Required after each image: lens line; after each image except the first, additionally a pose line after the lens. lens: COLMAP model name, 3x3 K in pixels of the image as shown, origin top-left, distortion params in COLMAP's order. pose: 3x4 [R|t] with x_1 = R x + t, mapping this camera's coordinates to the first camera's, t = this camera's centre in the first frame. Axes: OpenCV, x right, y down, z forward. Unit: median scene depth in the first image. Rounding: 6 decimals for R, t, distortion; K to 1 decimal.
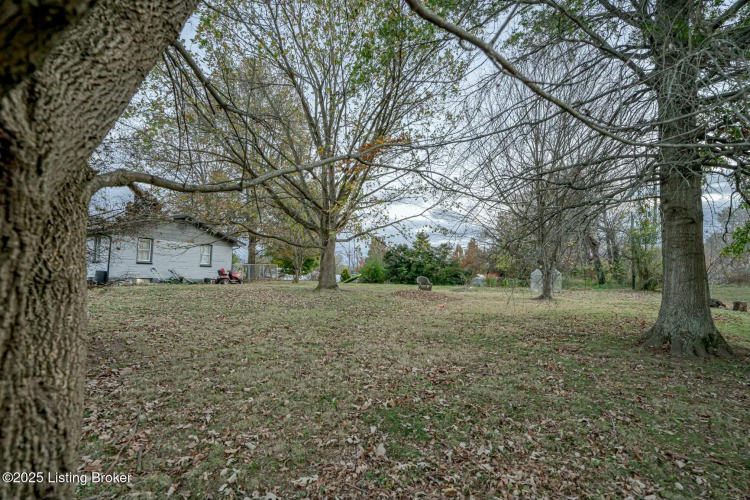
lens RADIAL K [[301.5, 0, 375.0], [0, 301.5, 250.0], [0, 0, 1]] dist [-0.000625, -0.000026]
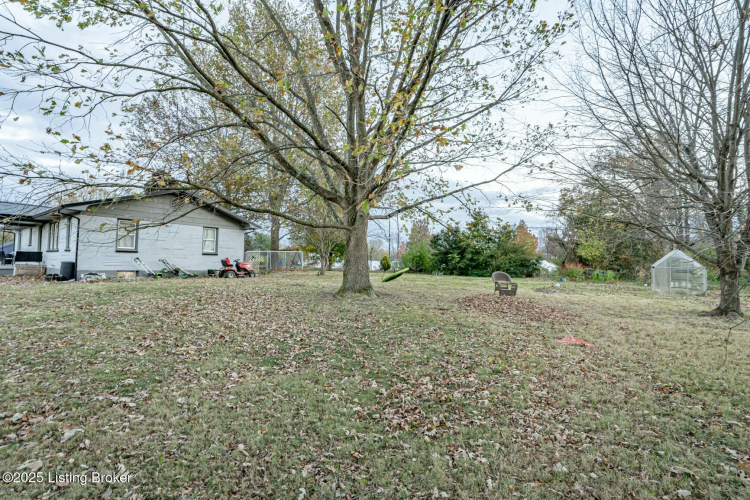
lens RADIAL K [[301.5, 0, 375.0], [0, 301.5, 250.0], [0, 0, 1]] dist [-0.000625, -0.000026]
pose [[0.991046, -0.000380, -0.133520, -0.025303], [0.007245, 0.998676, 0.050933, 0.004958], [0.133324, -0.051444, 0.989736, 0.299230]]
